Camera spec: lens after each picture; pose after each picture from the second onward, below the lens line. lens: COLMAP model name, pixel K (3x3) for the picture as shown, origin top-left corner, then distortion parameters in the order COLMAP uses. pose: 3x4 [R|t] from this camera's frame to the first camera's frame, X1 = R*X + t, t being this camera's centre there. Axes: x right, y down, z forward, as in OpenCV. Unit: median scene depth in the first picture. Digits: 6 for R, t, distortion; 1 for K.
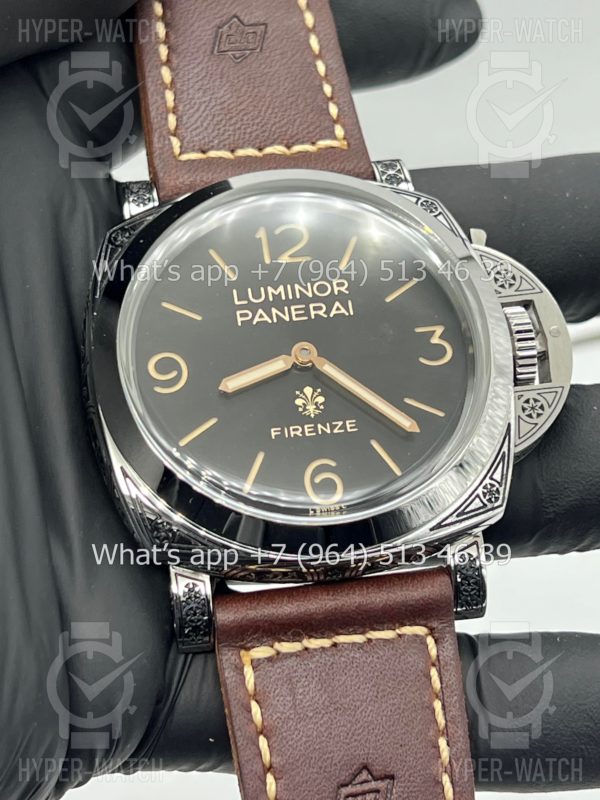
lens RADIAL K [[1787.8, 0, 300.0], [0, 1787.8, 400.0], [0, 0, 1]] dist [0.619126, 0.156864]
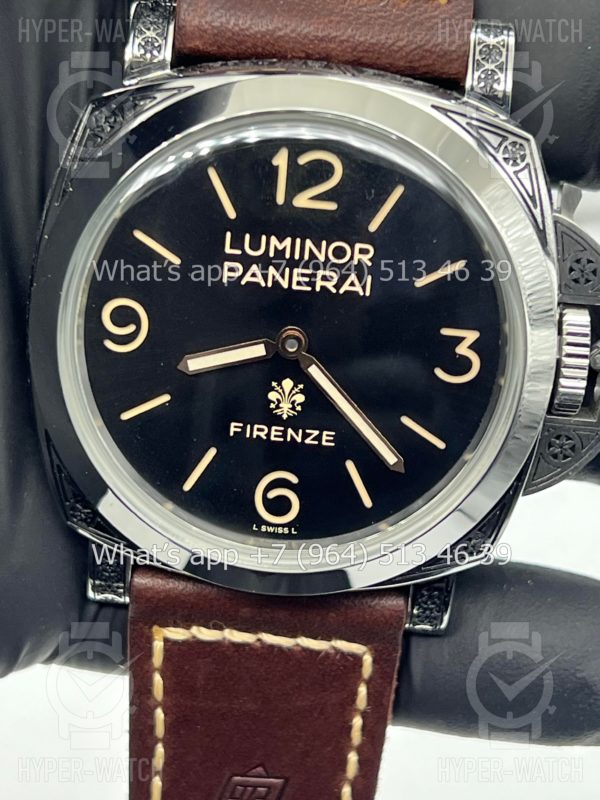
lens RADIAL K [[1781.0, 0, 287.9], [0, 1781.0, 379.6], [0, 0, 1]] dist [0.517174, 0.071591]
pose [[0.963705, 0.255973, -0.075827, 0.064502], [-0.172753, 0.814470, 0.553891, -0.448281], [0.203540, -0.520688, 0.829129, 0.321710]]
